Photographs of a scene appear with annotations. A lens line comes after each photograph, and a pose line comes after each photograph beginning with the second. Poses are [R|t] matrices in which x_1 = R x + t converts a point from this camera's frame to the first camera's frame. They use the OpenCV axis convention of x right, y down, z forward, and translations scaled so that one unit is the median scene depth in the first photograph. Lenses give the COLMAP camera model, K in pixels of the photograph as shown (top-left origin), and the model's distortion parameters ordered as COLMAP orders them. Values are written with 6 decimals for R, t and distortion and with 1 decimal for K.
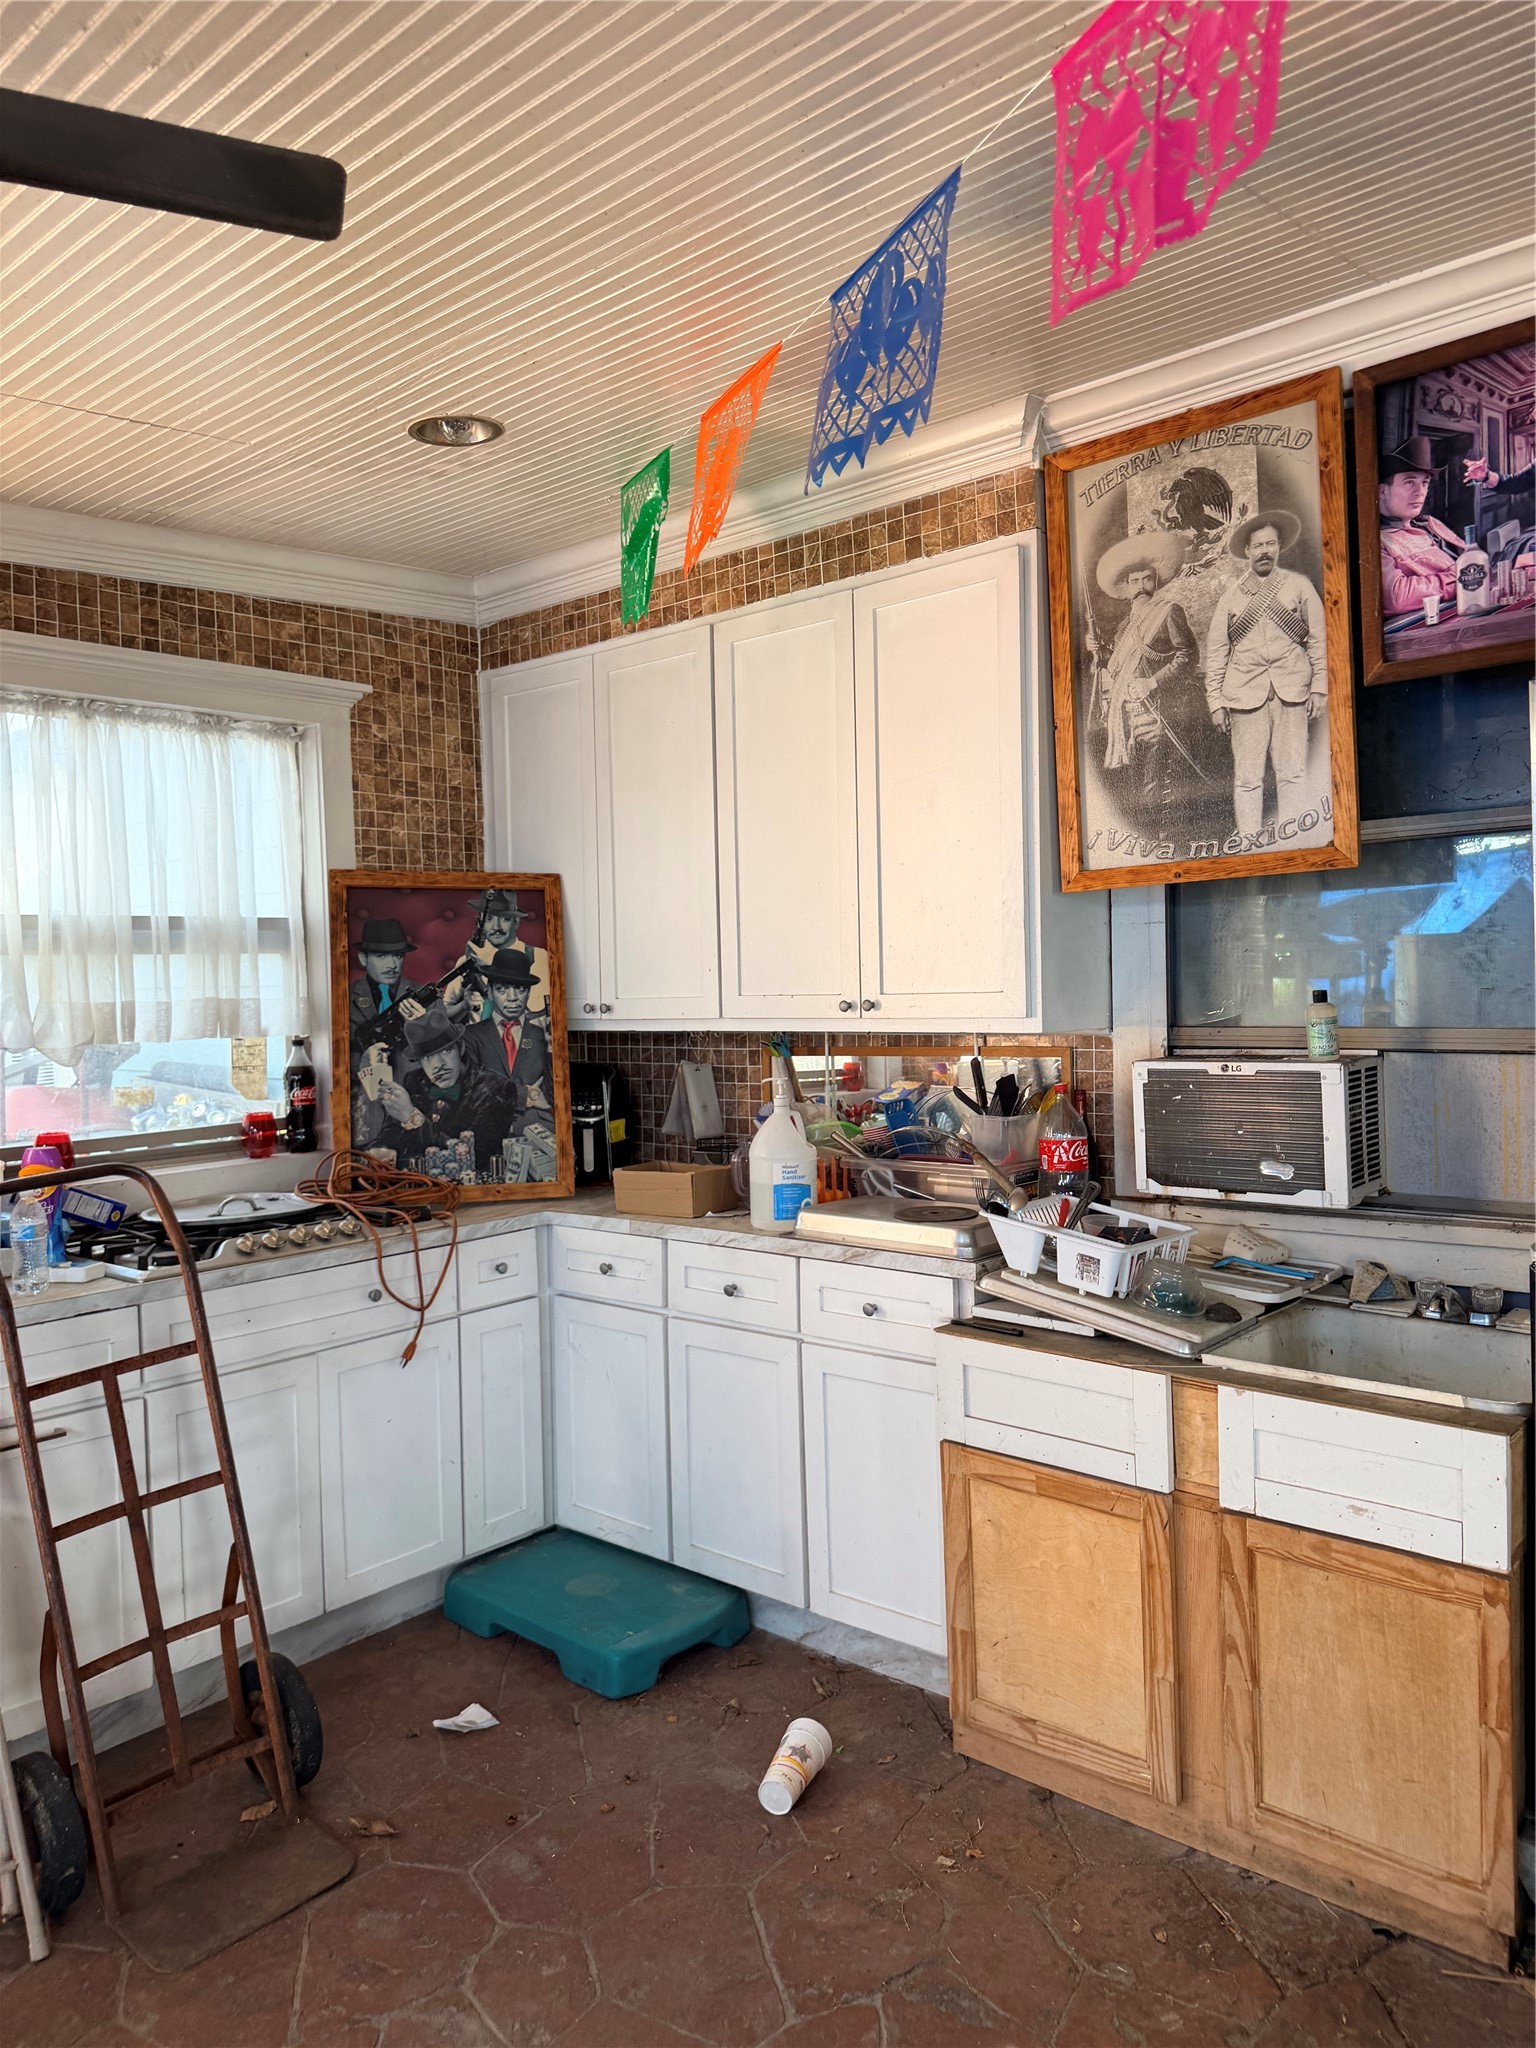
lens RADIAL K [[1405.7, 0, 766.1], [0, 1405.7, 1006.7], [0, 0, 1]] dist [0.149162, -0.271573]
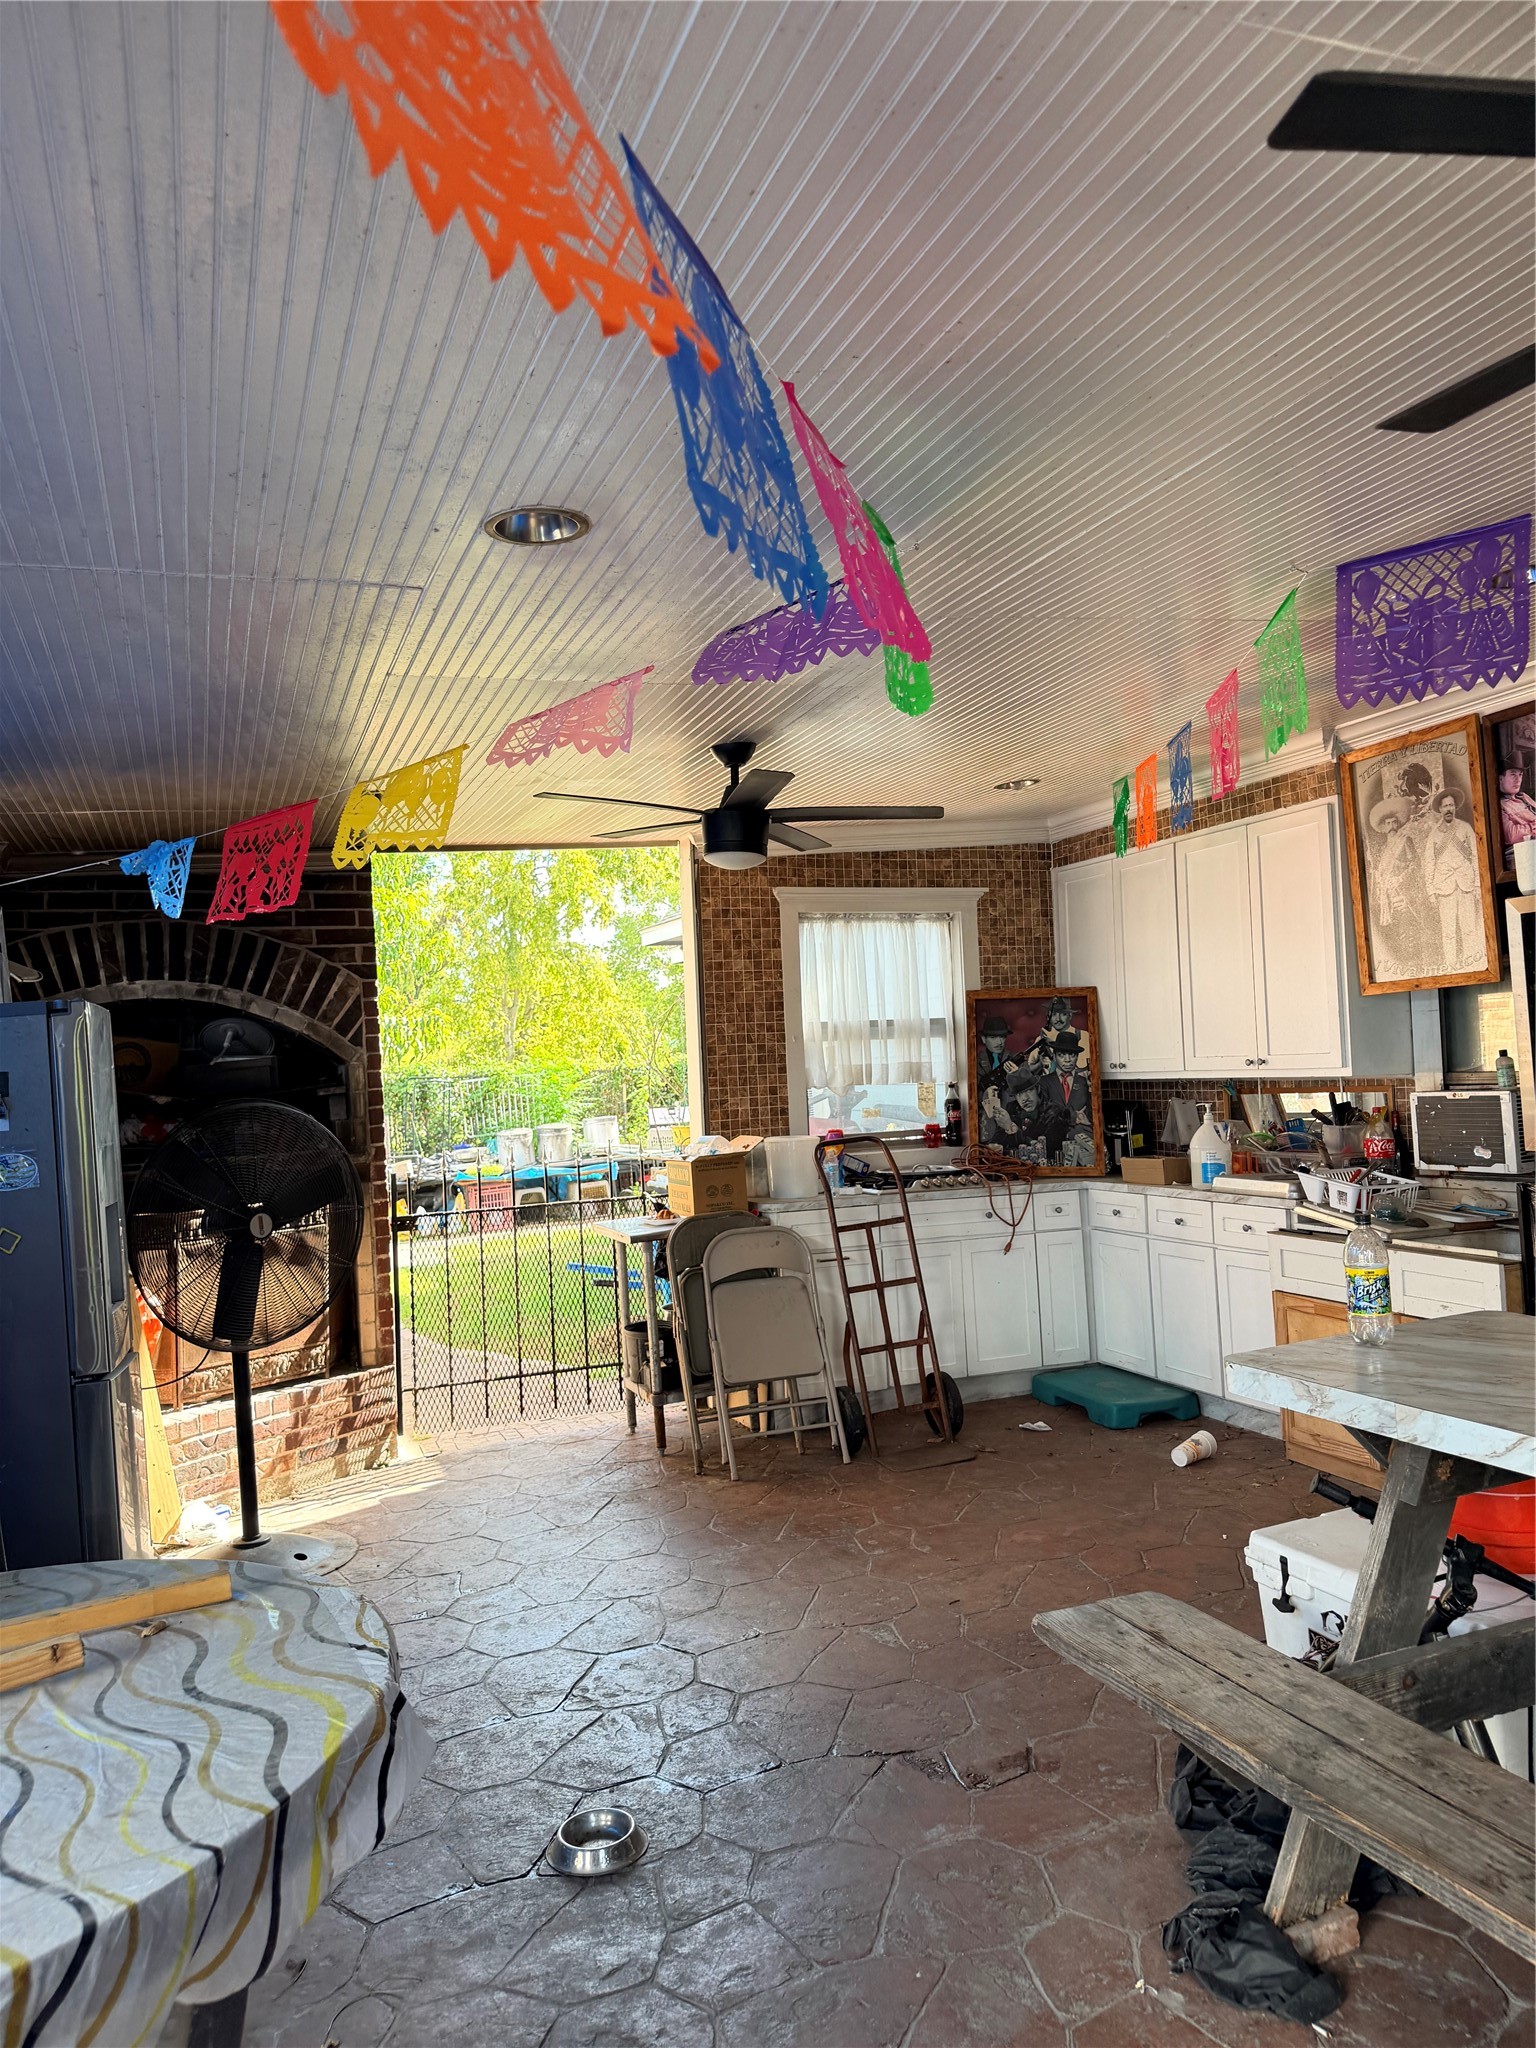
lens RADIAL K [[1405.7, 0, 766.1], [0, 1405.7, 1006.7], [0, 0, 1]] dist [0.149162, -0.271573]
pose [[0.891492, -0.029864, -0.452050, 0.311230], [0.007807, 0.998689, -0.050581, 0.014782], [0.452969, 0.041563, 0.890557, -0.802952]]
